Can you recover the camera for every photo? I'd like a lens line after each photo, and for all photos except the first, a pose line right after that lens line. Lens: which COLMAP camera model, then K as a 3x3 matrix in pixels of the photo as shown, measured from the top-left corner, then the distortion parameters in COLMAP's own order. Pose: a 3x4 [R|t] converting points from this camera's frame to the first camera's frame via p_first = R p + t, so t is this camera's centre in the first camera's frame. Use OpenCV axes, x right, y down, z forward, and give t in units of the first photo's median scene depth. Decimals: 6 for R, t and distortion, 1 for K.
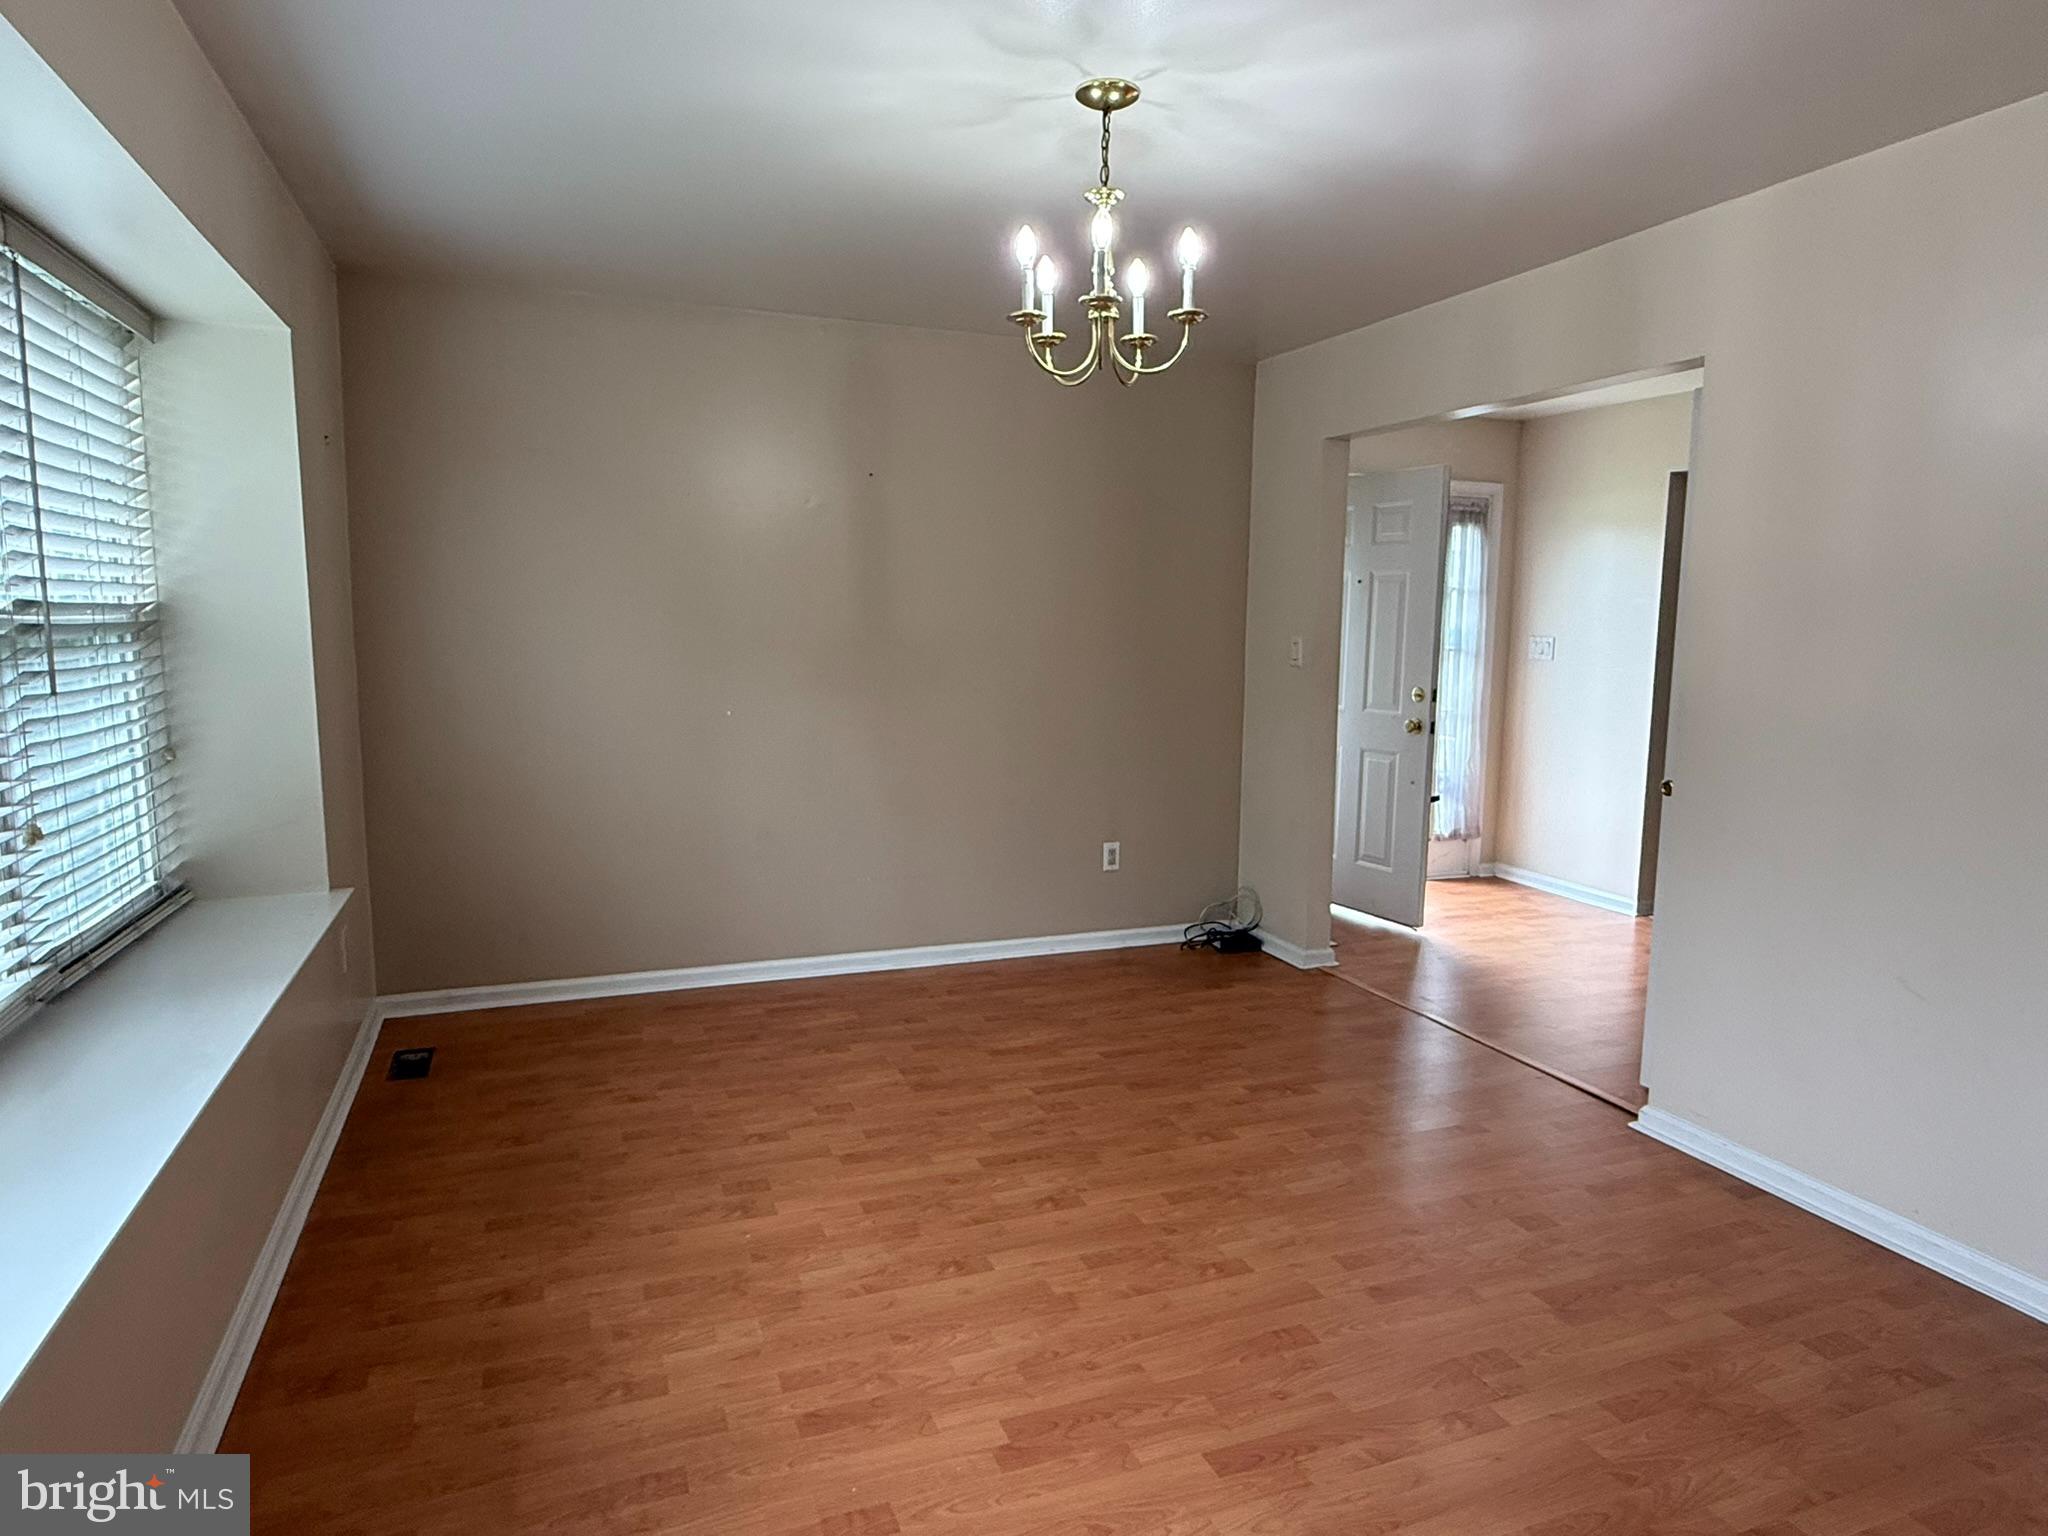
lens RADIAL K [[1201.2, 0, 1007.4], [0, 1201.2, 758.0], [0, 0, 1]] dist [-0.002379, 0.002640]
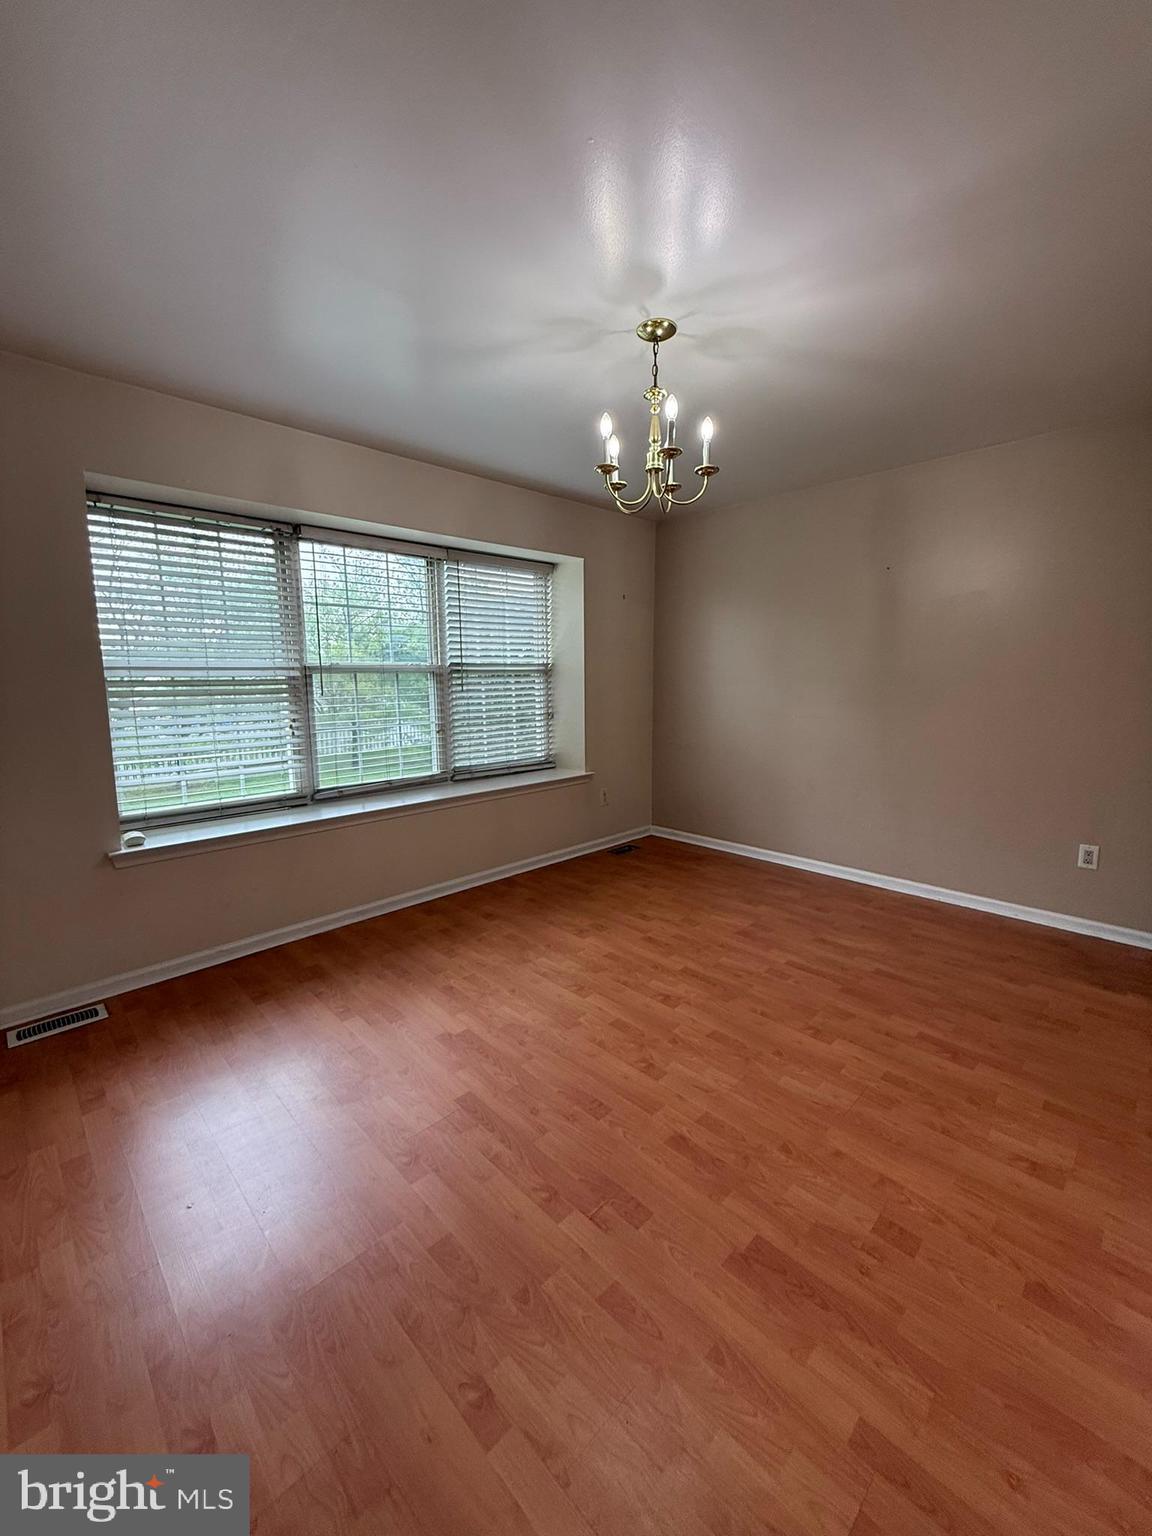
lens RADIAL K [[604.8, 0, 579.8], [0, 604.8, 763.1], [0, 0, 1]] dist [-0.001343, 0.000807]
pose [[0.401916, 0.117634, -0.908089, 0.723633], [-0.093257, 0.991816, 0.087205, -0.026191], [0.910915, 0.049636, 0.409597, 0.512715]]
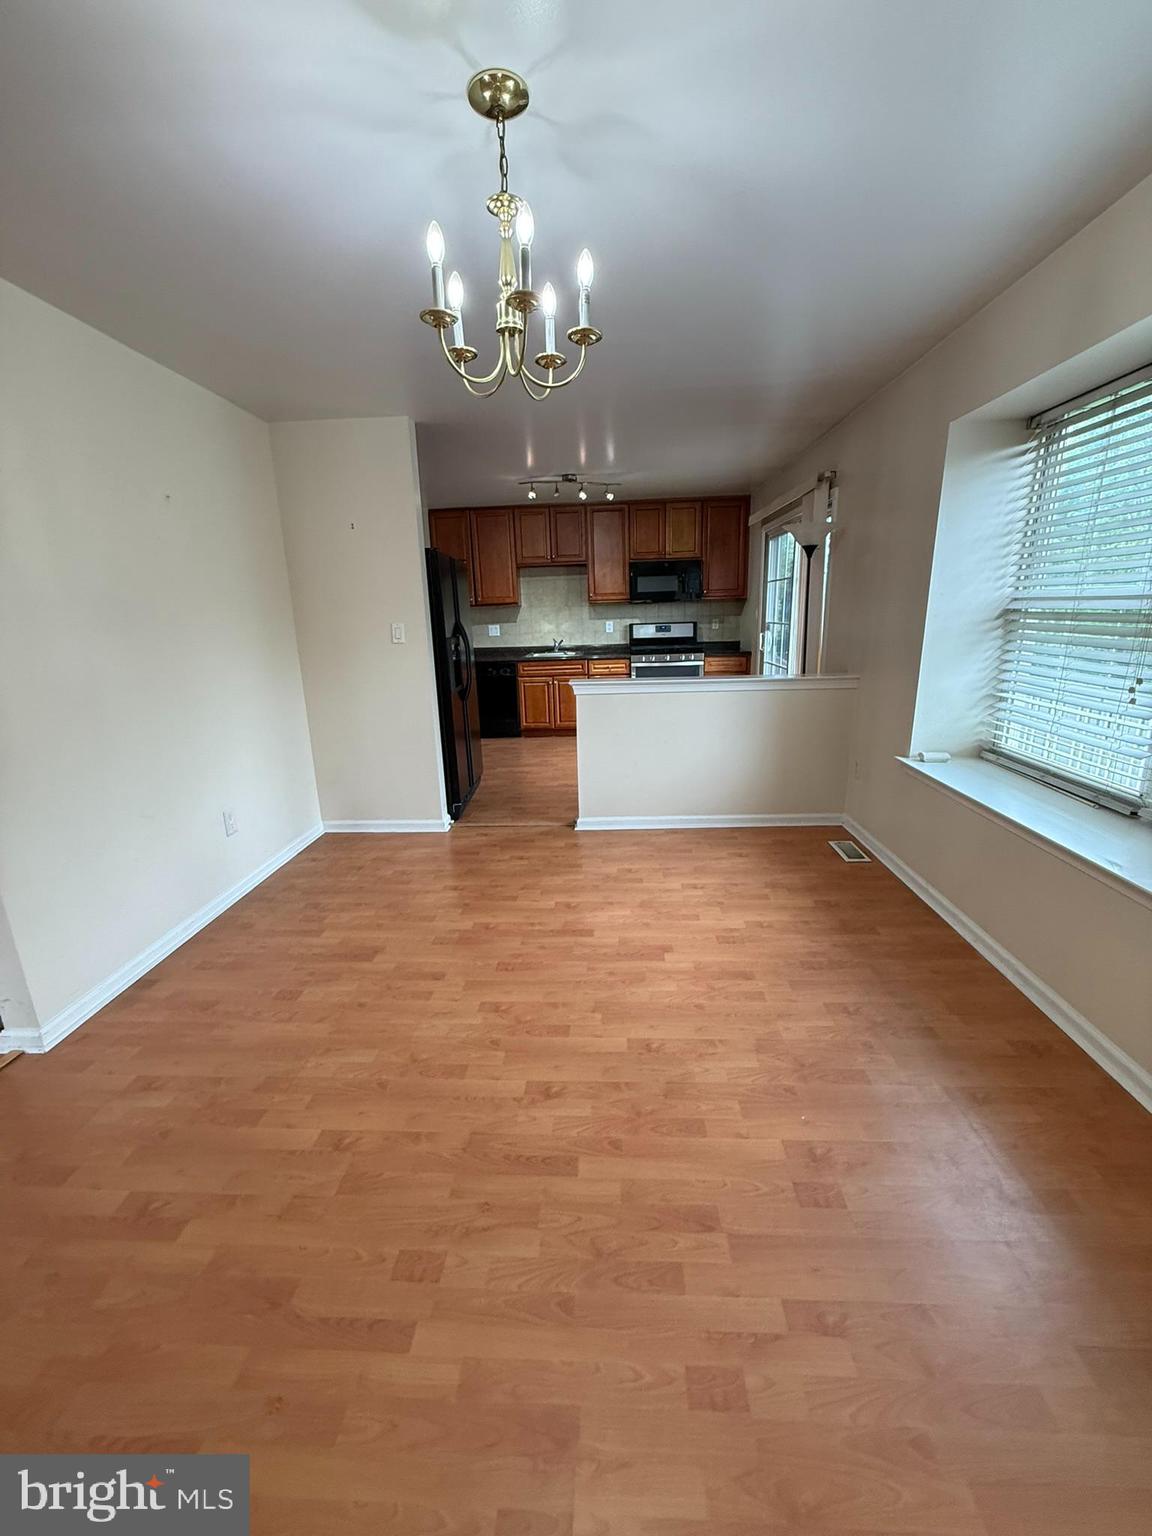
lens RADIAL K [[613.6, 0, 577.6], [0, 613.6, 761.2], [0, 0, 1]] dist [0.004147, 0.000431]
pose [[-0.914051, -0.085464, 0.396493, -0.206770], [0.064447, 0.934527, 0.350010, -0.163808], [-0.400446, 0.345480, -0.848697, 1.388314]]
